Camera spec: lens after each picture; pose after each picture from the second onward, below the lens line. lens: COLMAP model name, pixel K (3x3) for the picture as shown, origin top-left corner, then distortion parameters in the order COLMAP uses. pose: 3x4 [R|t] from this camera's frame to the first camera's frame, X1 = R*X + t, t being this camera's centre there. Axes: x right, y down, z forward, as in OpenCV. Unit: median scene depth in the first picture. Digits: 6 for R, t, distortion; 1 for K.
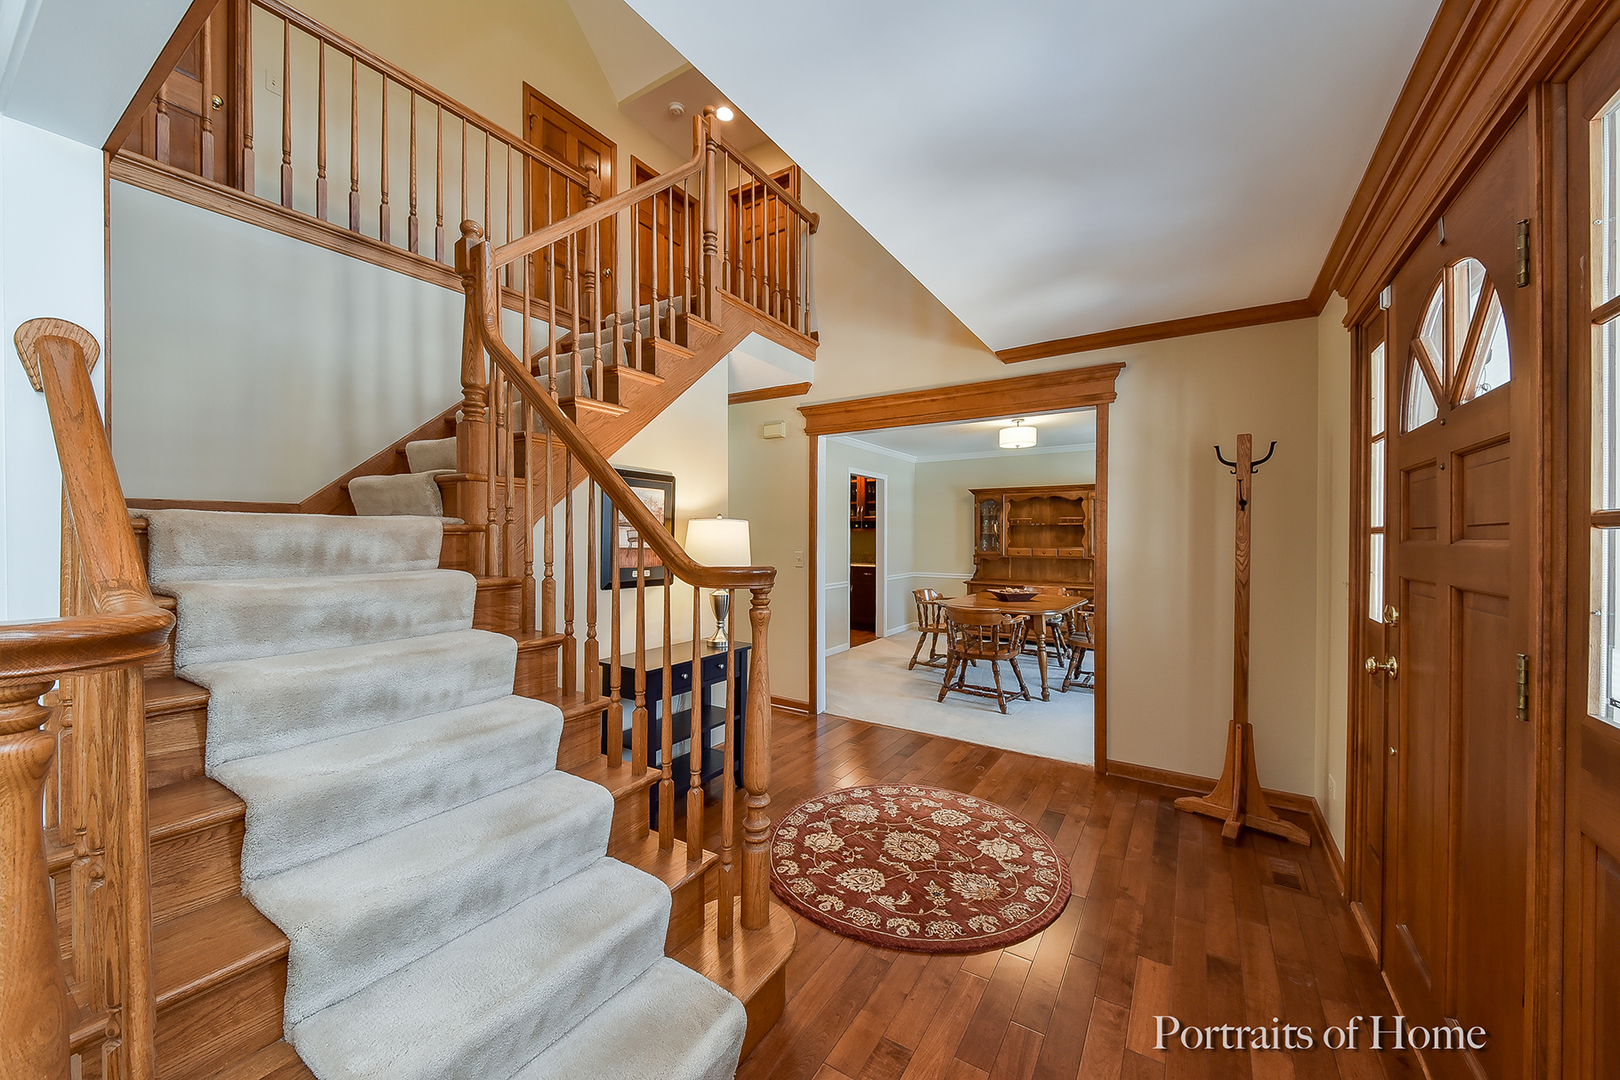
lens RADIAL K [[571.6, 0, 810.0], [0, 571.6, 540.0], [0, 0, 1]] dist [-0.000780, -0.000137]
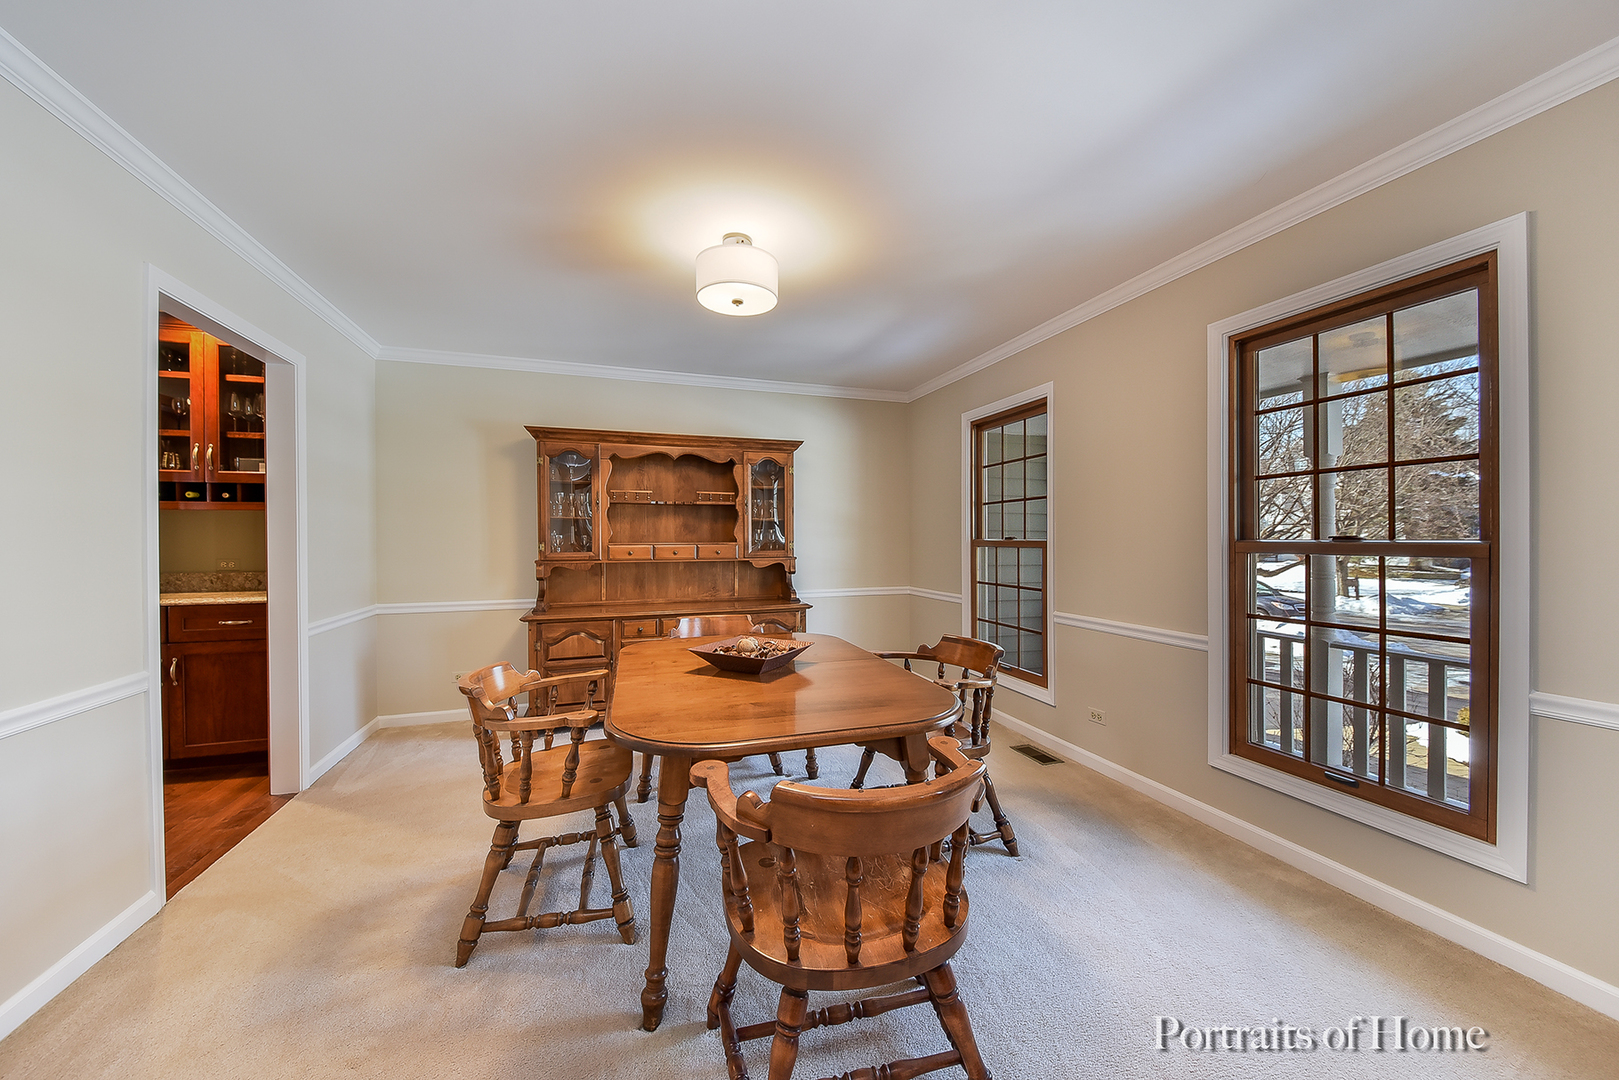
lens RADIAL K [[571.3, 0, 809.5], [0, 571.3, 540.0], [0, 0, 1]] dist [-0.000780, -0.000137]
pose [[0.612699, -0.007378, 0.790282, 0.042220], [0.010530, 0.999944, 0.001172, 0.010152], [-0.790246, 0.007604, 0.612743, 0.528001]]
